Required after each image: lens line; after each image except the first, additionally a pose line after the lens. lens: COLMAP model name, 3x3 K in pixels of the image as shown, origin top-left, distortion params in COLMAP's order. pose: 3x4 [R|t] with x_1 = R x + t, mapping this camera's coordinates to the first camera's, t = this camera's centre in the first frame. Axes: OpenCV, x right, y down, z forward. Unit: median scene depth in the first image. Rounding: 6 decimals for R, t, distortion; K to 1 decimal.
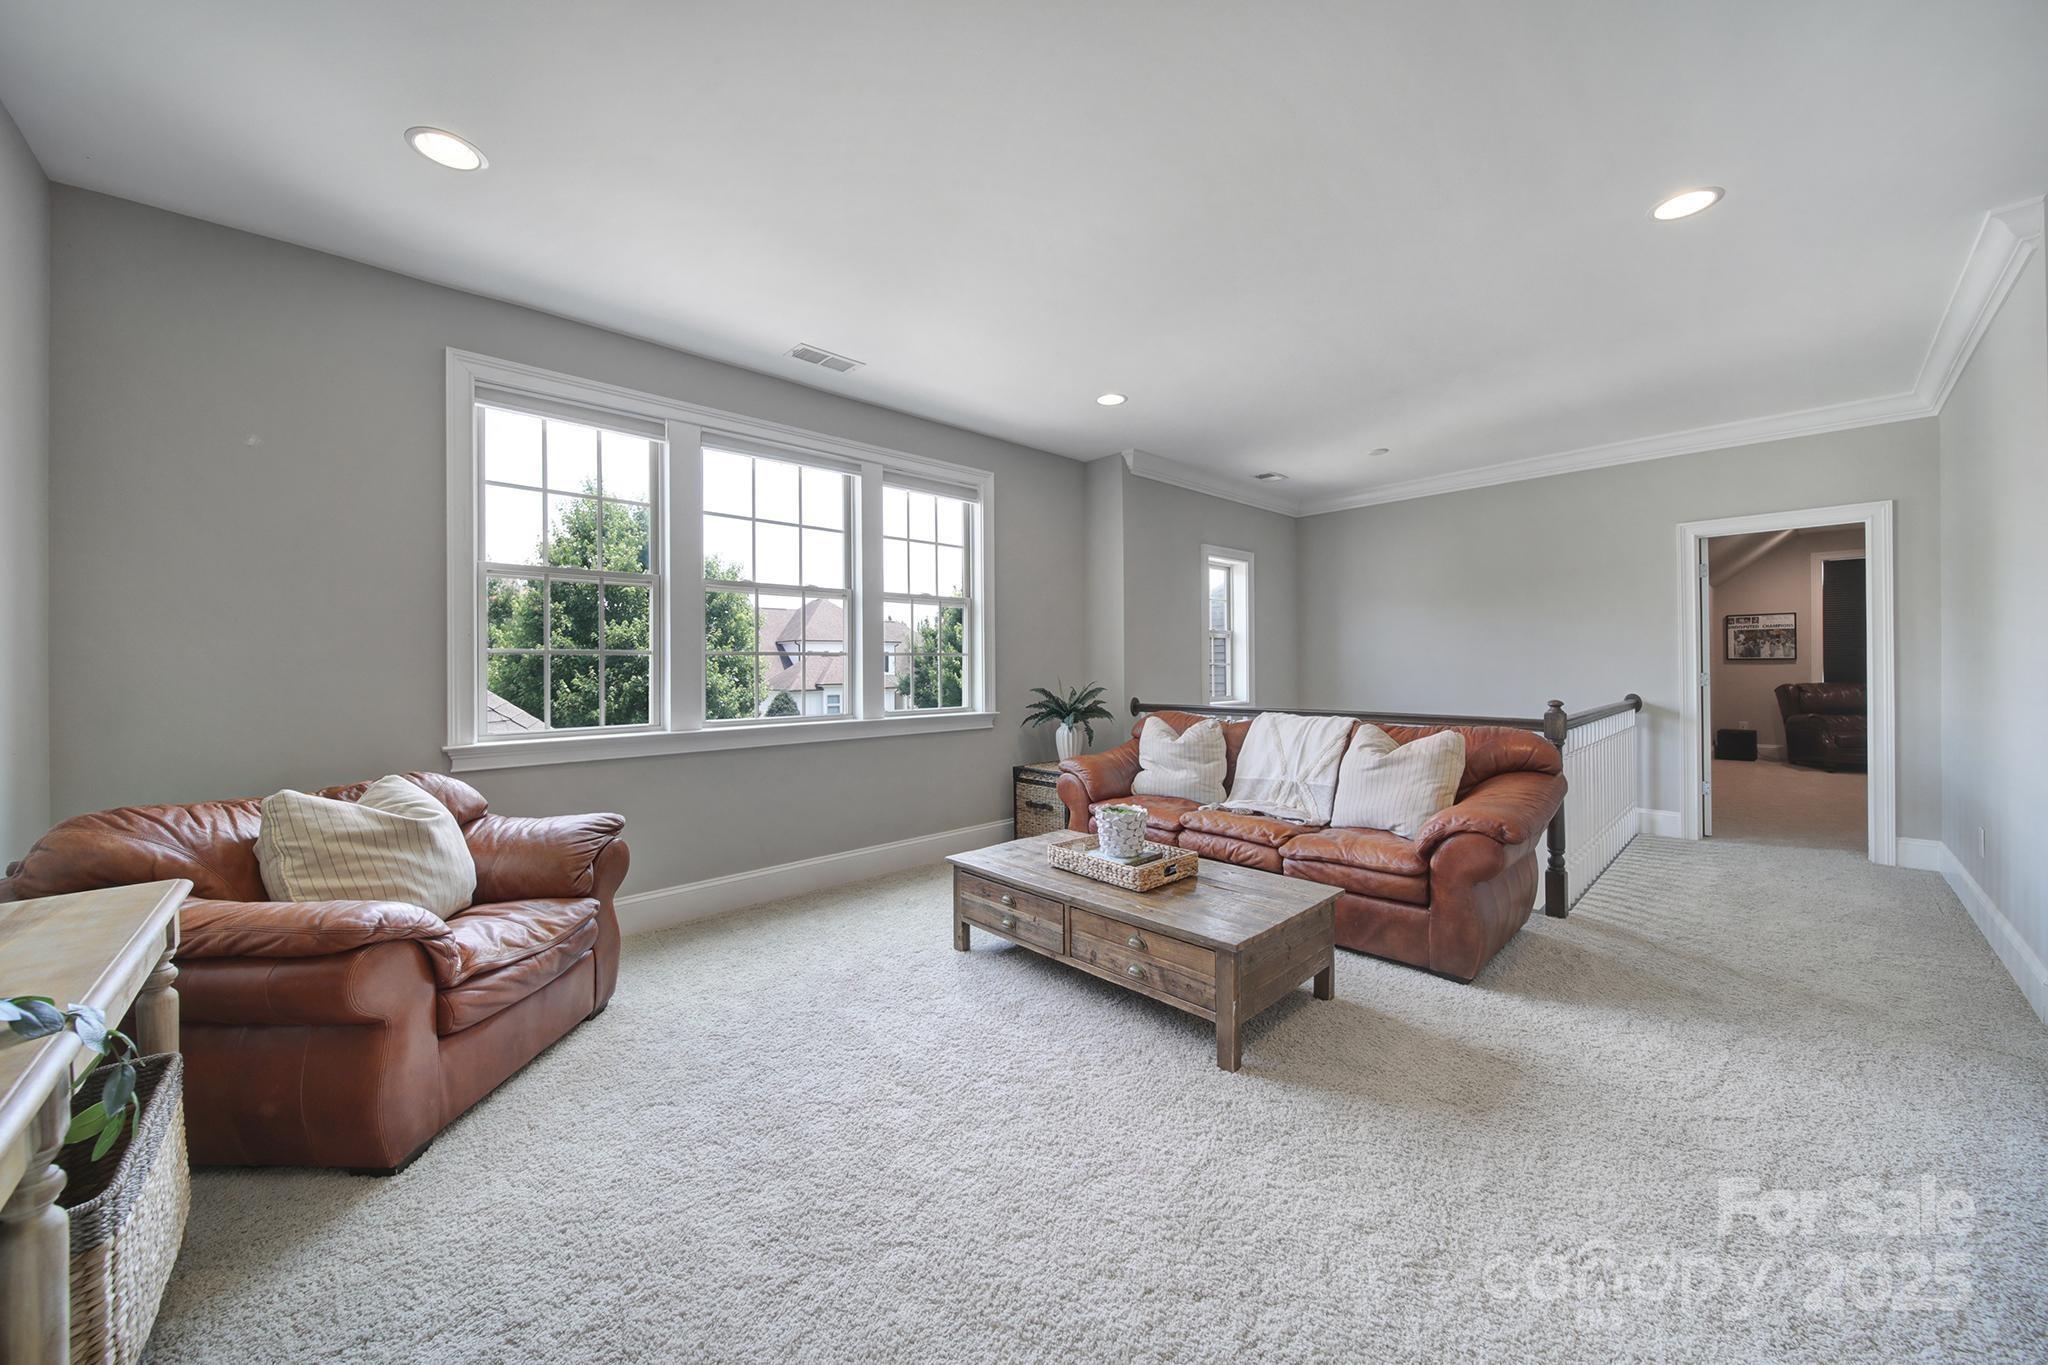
lens RADIAL K [[725.9, 0, 1022.4], [0, 725.9, 665.1], [0, 0, 1]] dist [0.003231, 0.000172]
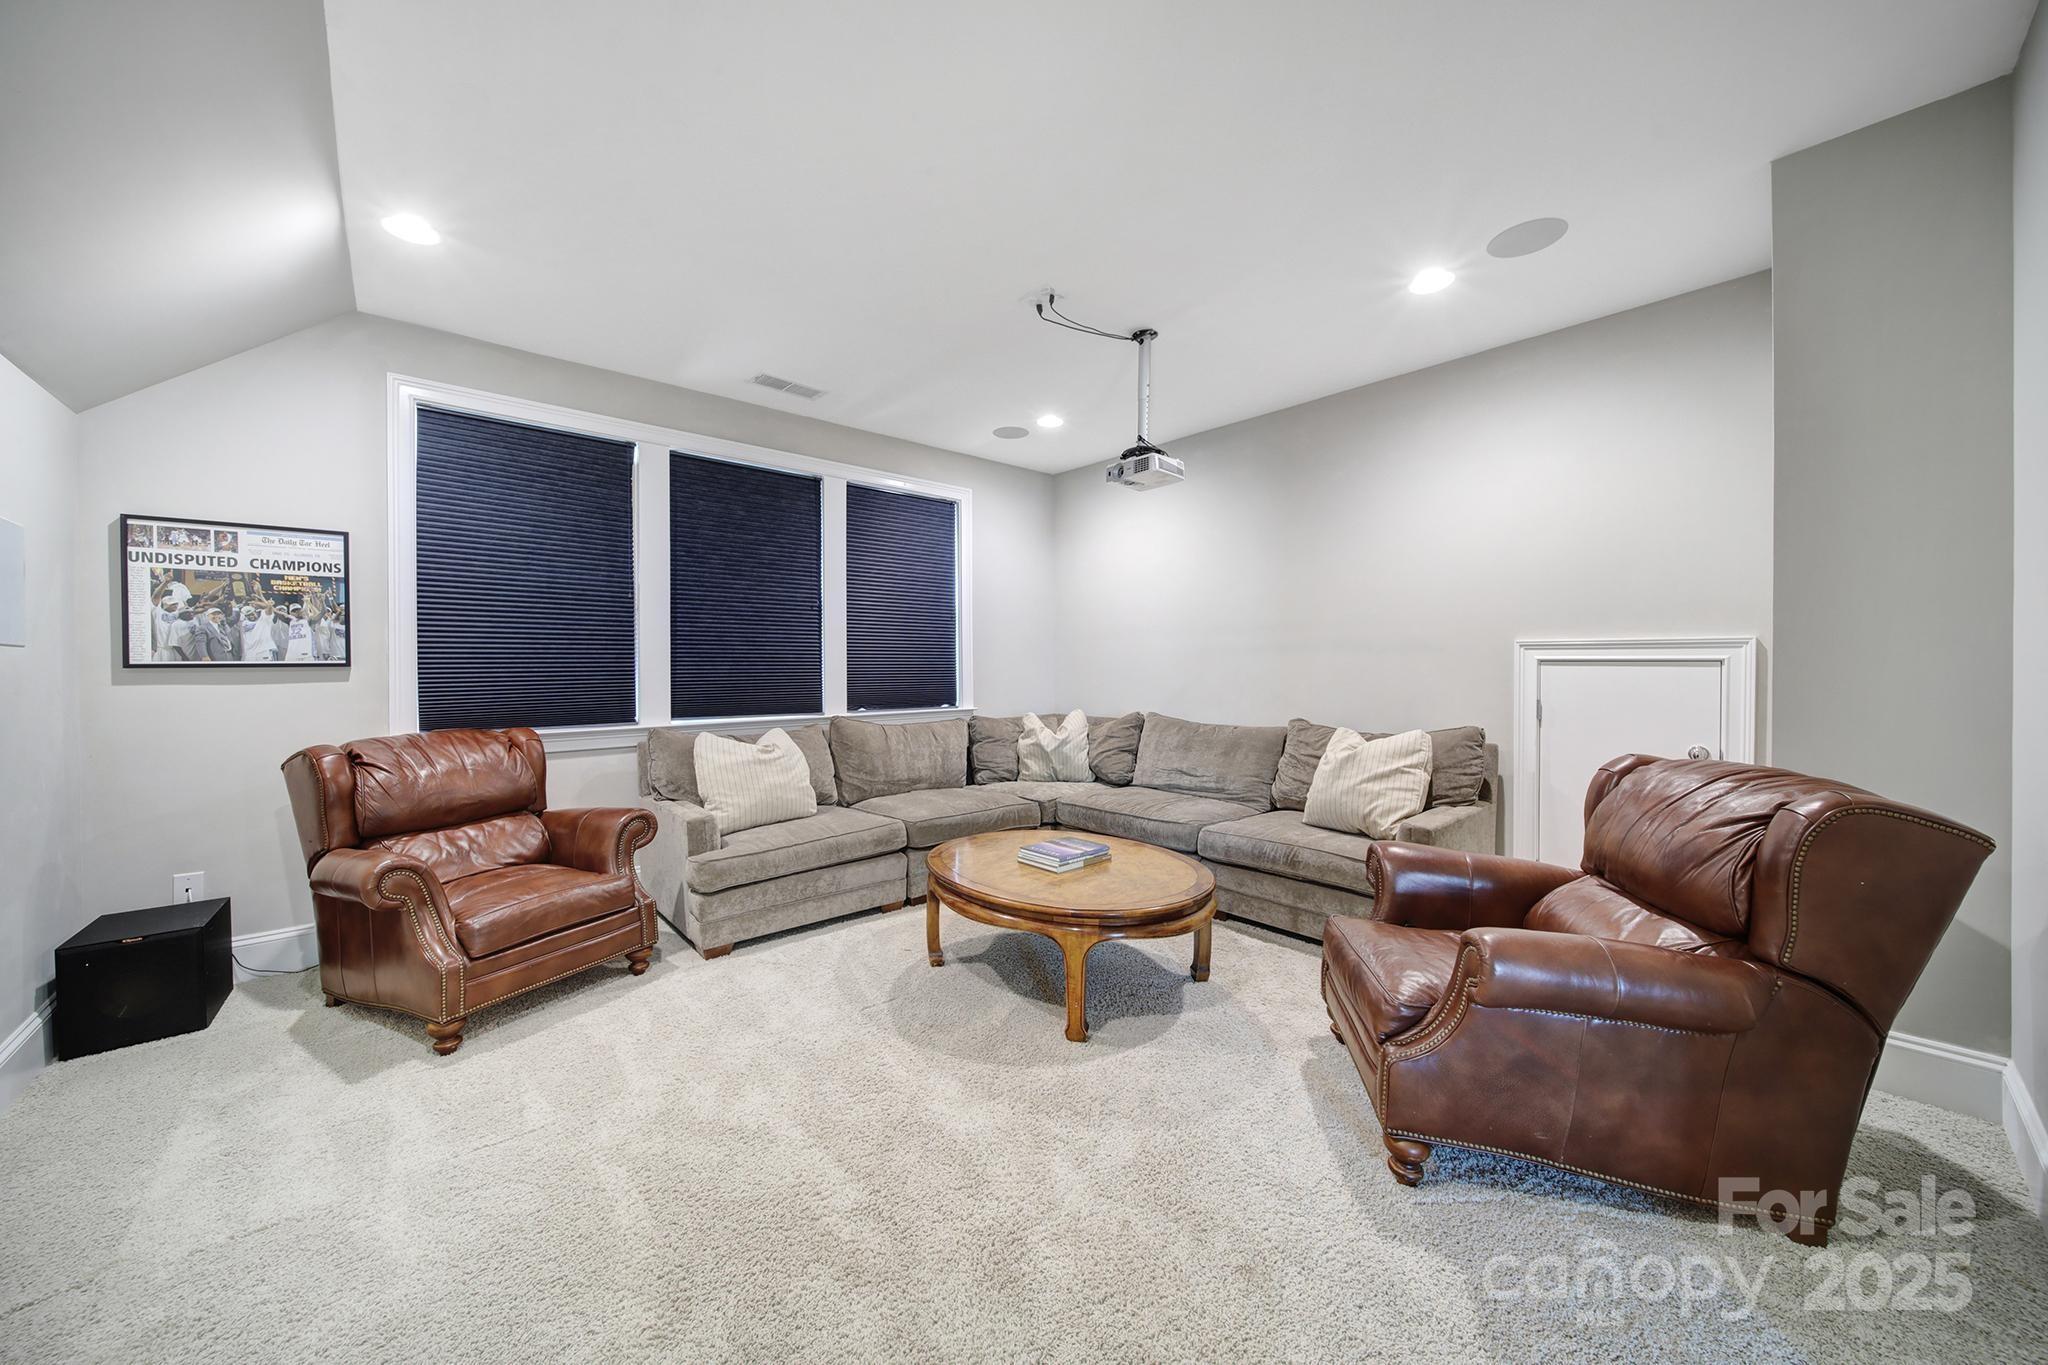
lens RADIAL K [[725.9, 0, 1022.1], [0, 725.9, 670.4], [0, 0, 1]] dist [0.003231, 0.000172]
pose [[0.036464, -0.007522, 0.999307, 0.708292], [0.004333, 0.999963, 0.007369, -0.006977], [-0.999326, 0.004061, 0.036496, 0.649744]]
